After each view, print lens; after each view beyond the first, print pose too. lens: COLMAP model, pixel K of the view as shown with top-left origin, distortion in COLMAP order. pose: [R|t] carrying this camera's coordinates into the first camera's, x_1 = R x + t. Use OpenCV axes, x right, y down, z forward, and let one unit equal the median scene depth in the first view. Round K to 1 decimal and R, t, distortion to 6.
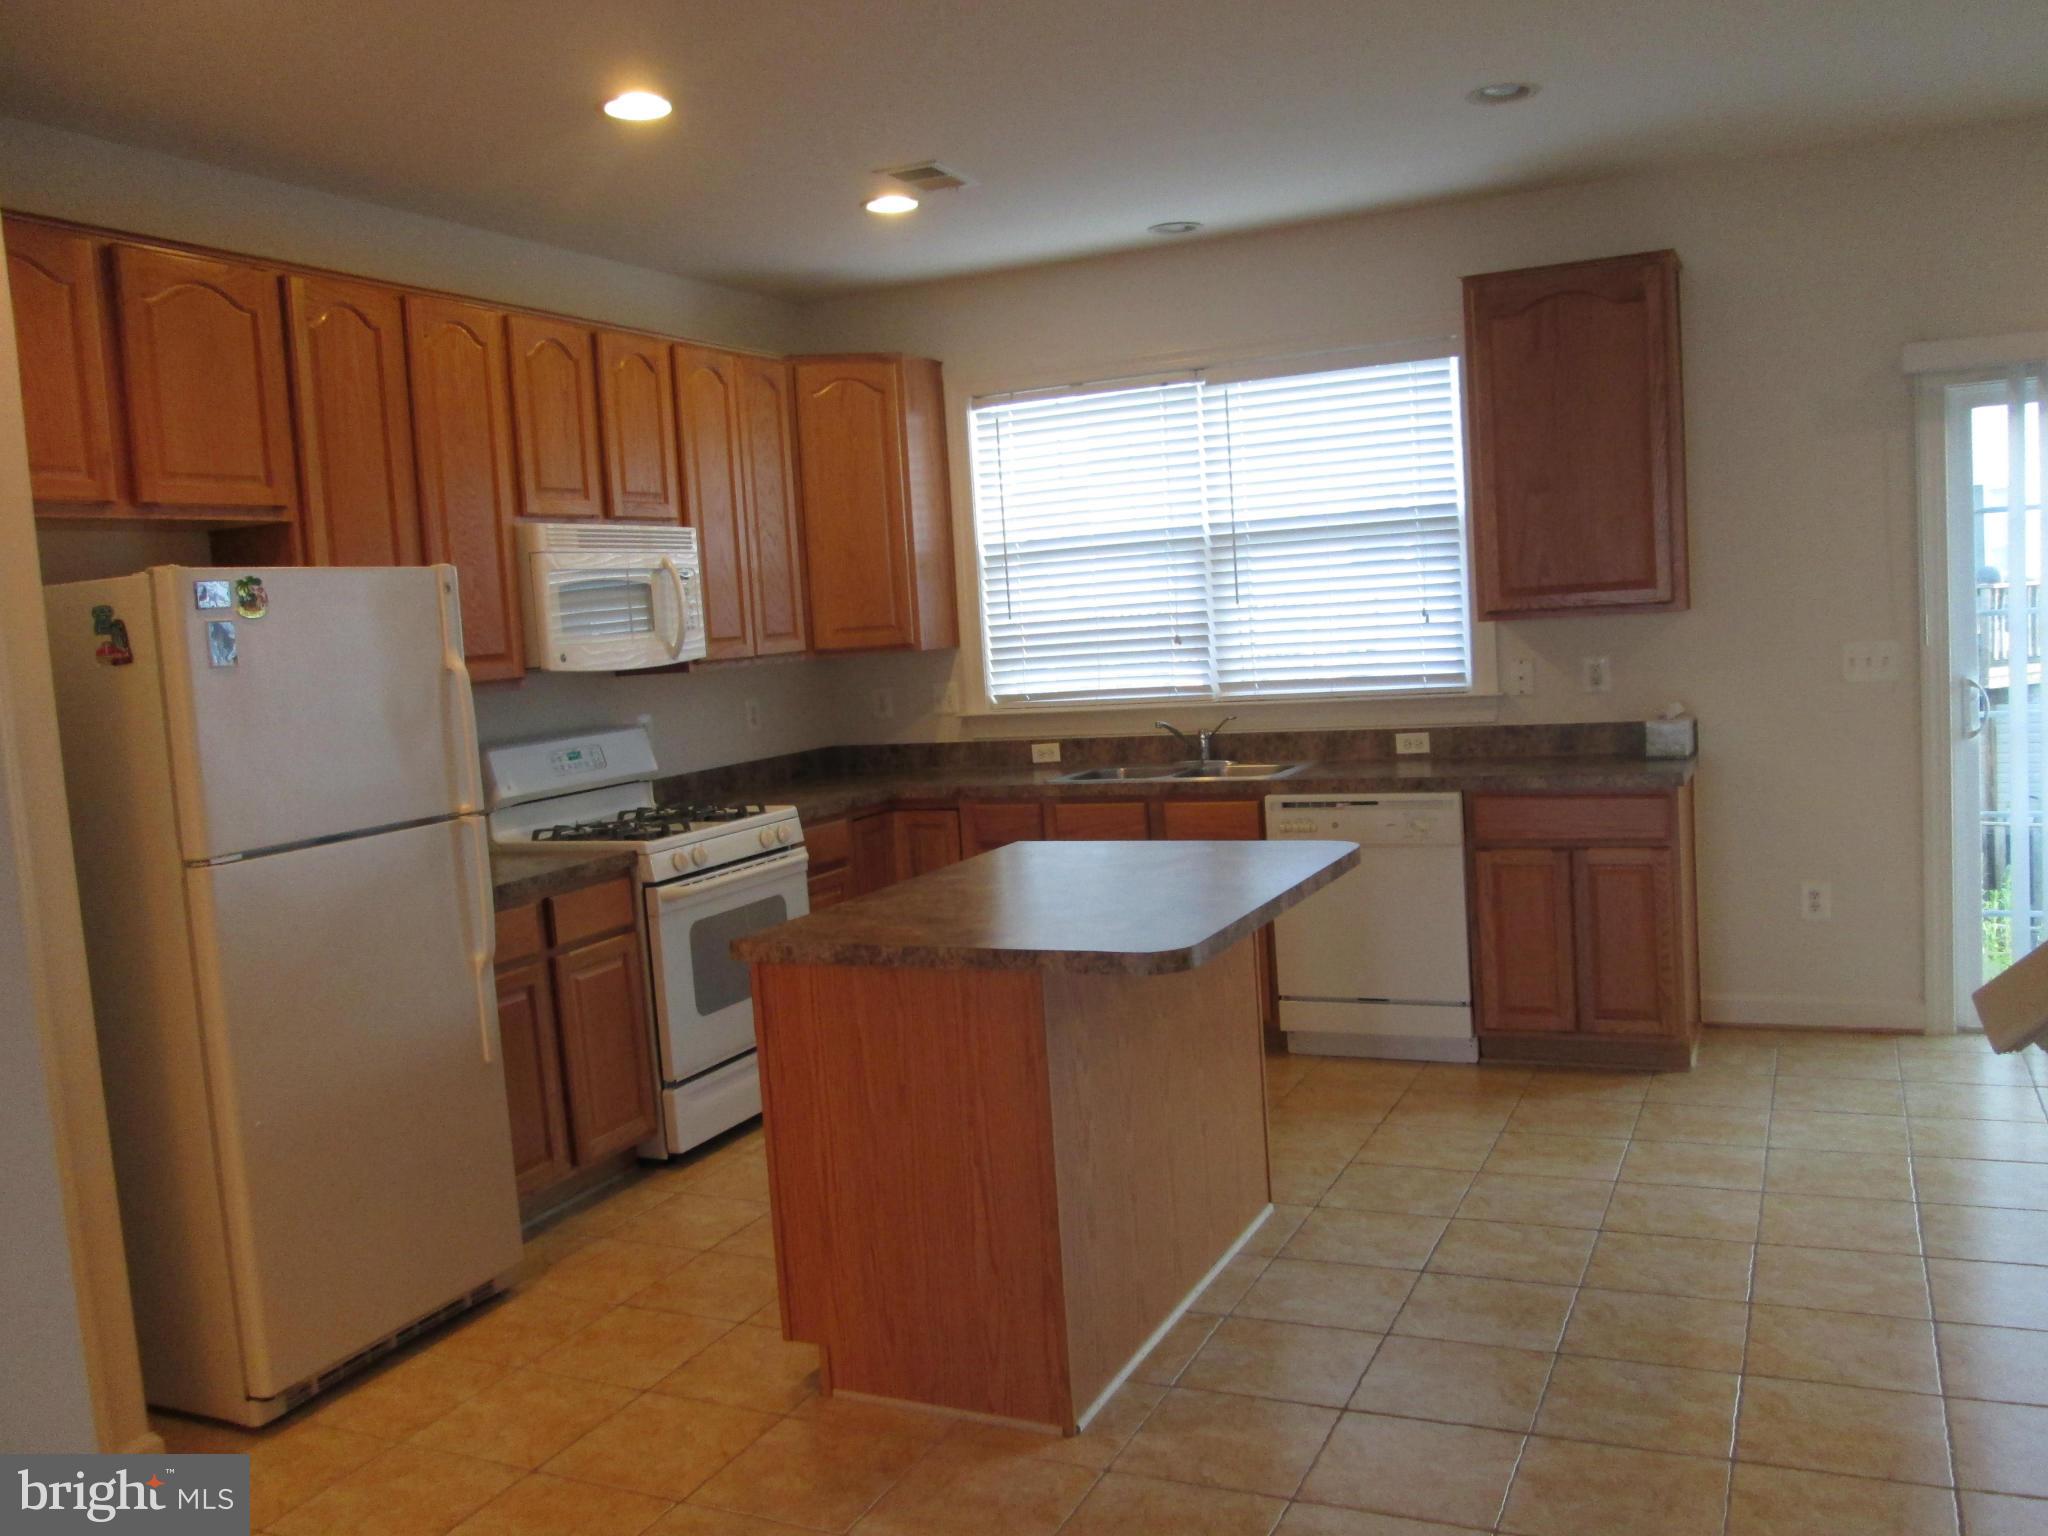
lens RADIAL K [[1754.4, 0, 1024.0], [0, 1754.4, 768.0], [0, 0, 1]] dist [-0.005542, -0.004941]
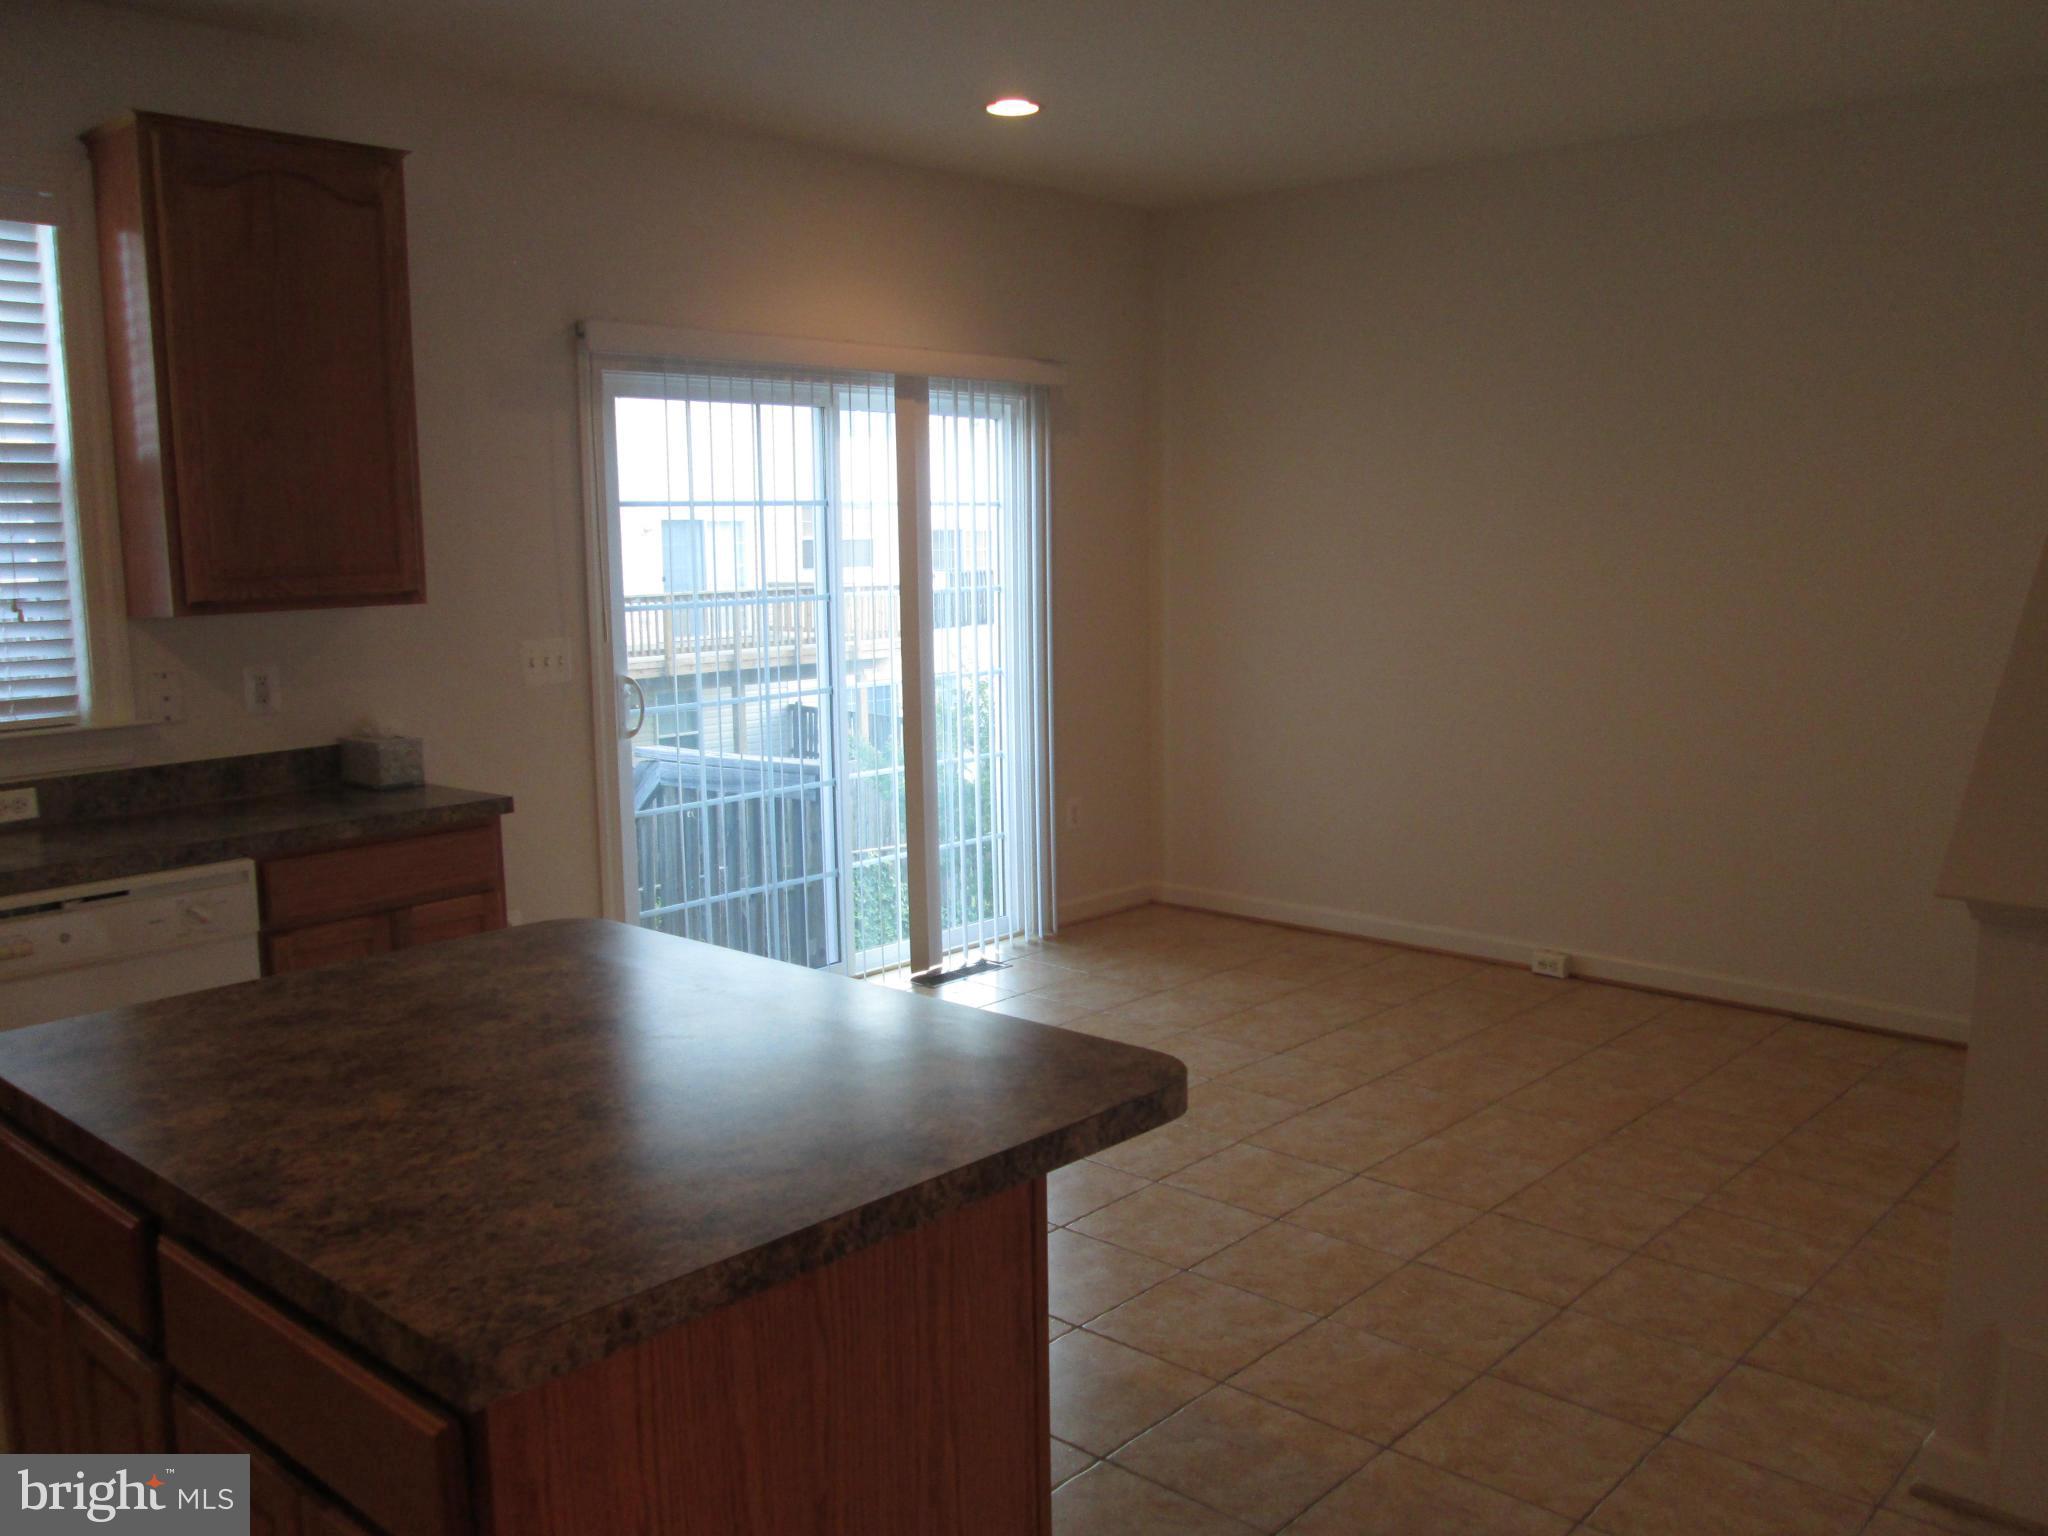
lens RADIAL K [[1728.0, 0, 992.7], [0, 1728.0, 766.6], [0, 0, 1]] dist [0.048937, -0.001347]
pose [[0.322352, -0.073642, 0.943751, -0.286524], [0.099212, 0.994107, 0.043684, -0.021616], [-0.941407, 0.079550, 0.327758, 0.453710]]
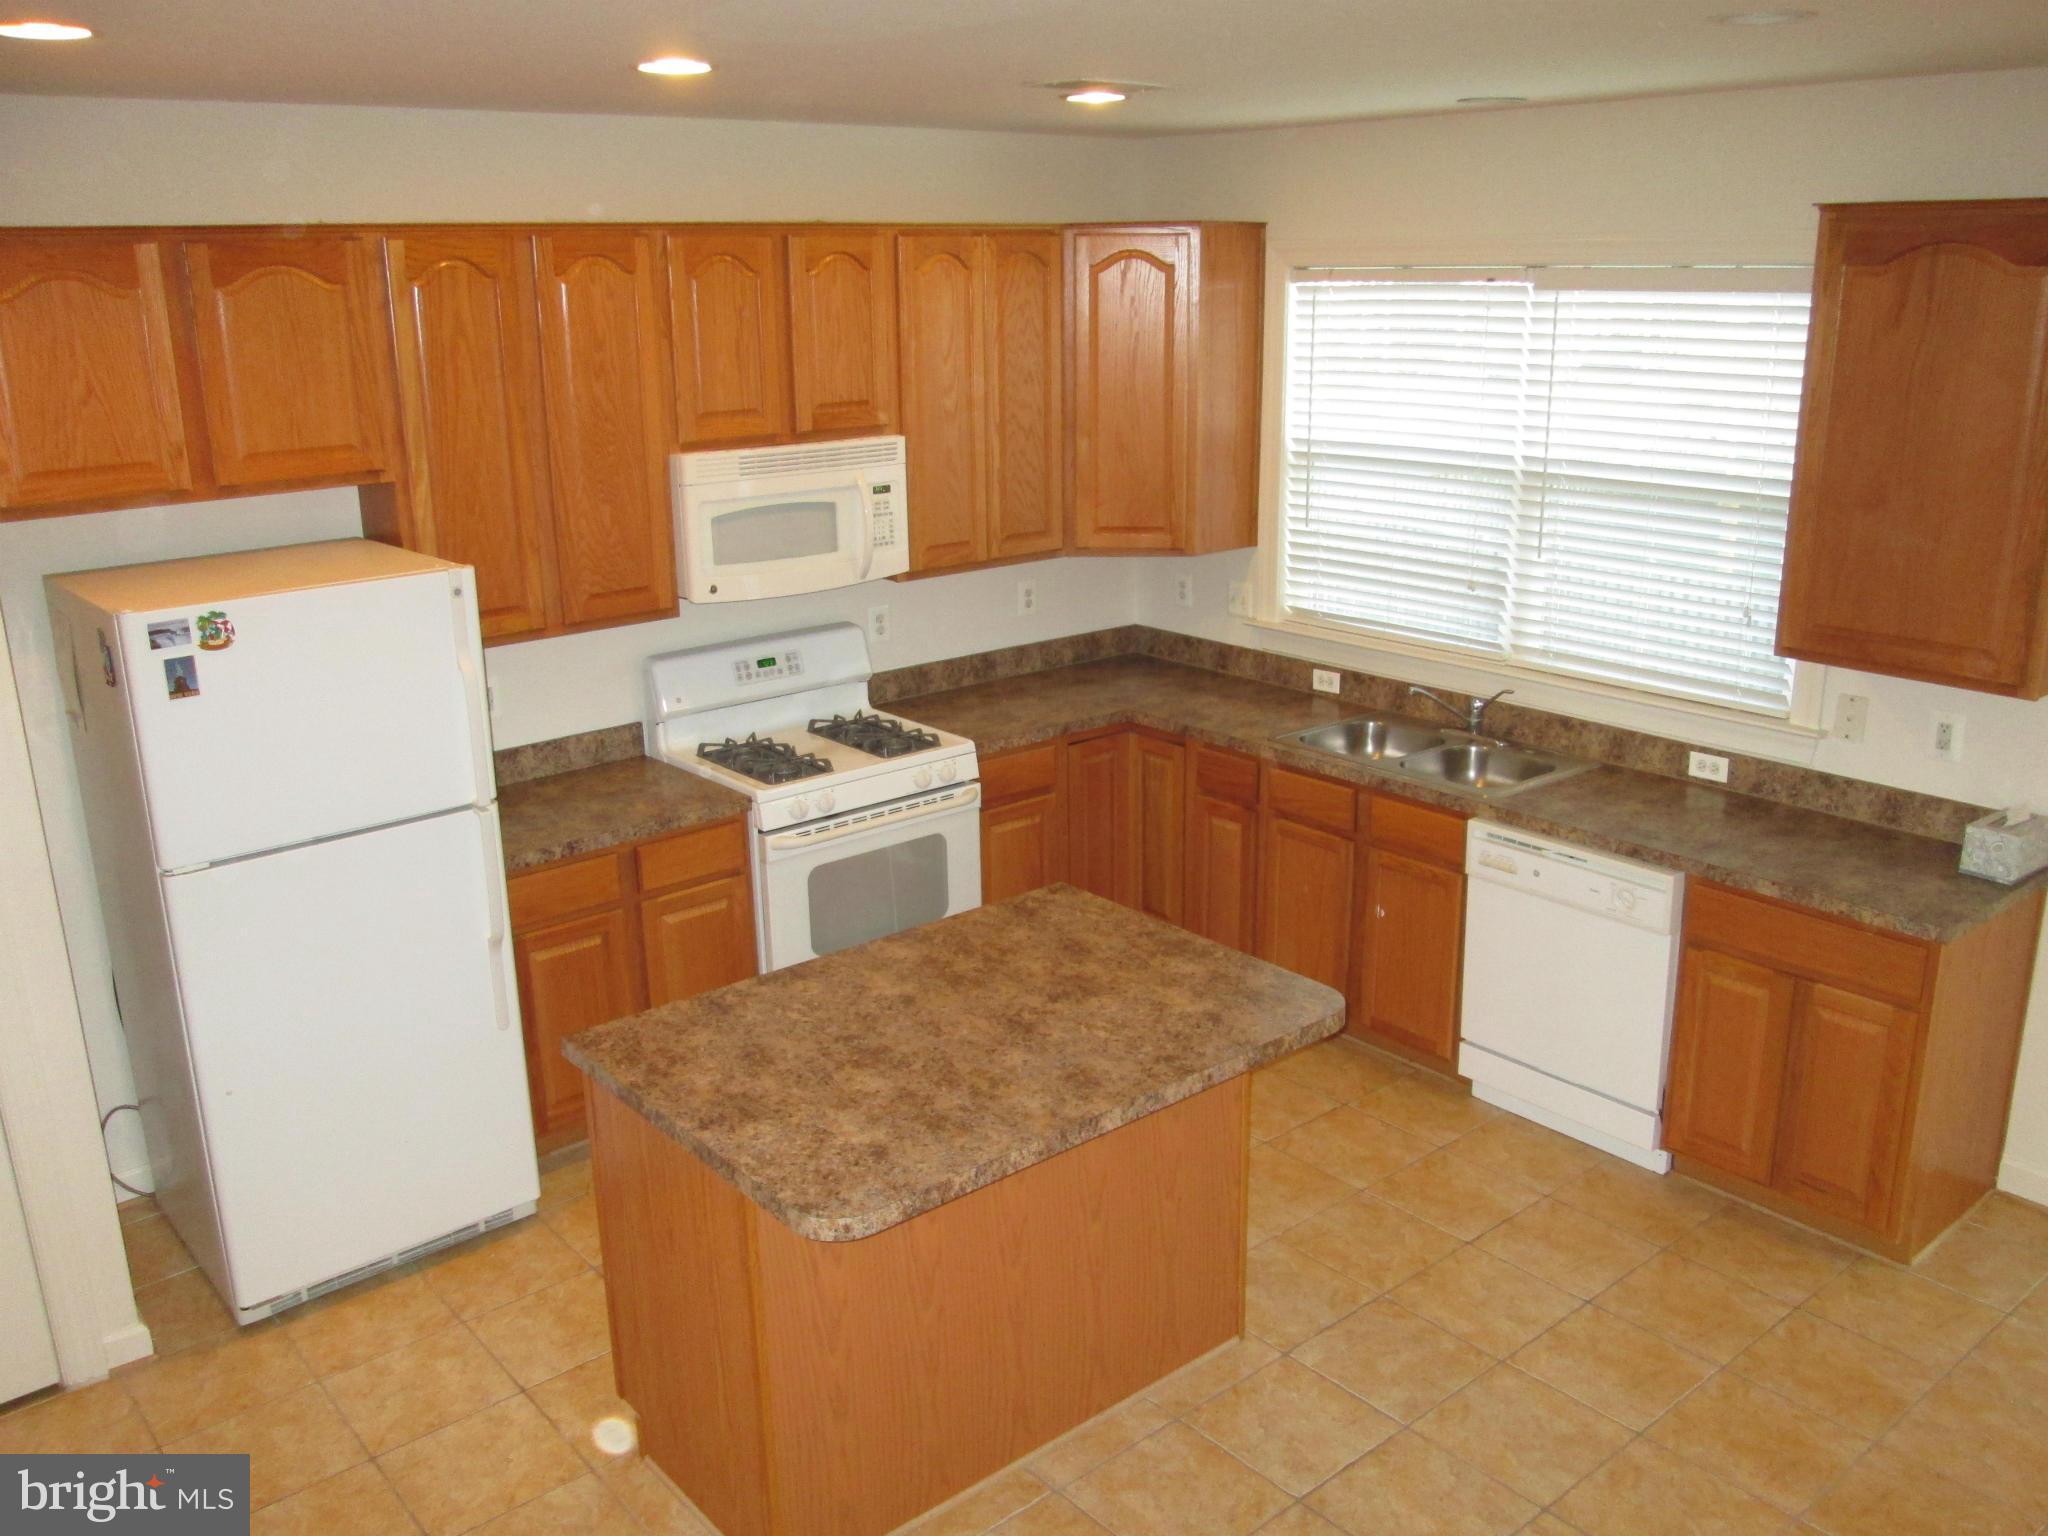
lens RADIAL K [[1765.2, 0, 1024.0], [0, 1765.2, 768.0], [0, 0, 1]] dist [-0.037191, 0.002117]
pose [[0.904235, 0.174558, -0.389729, 0.260589], [-0.085265, 0.968063, 0.235763, -0.185186], [0.418436, -0.179955, 0.890240, 0.144001]]
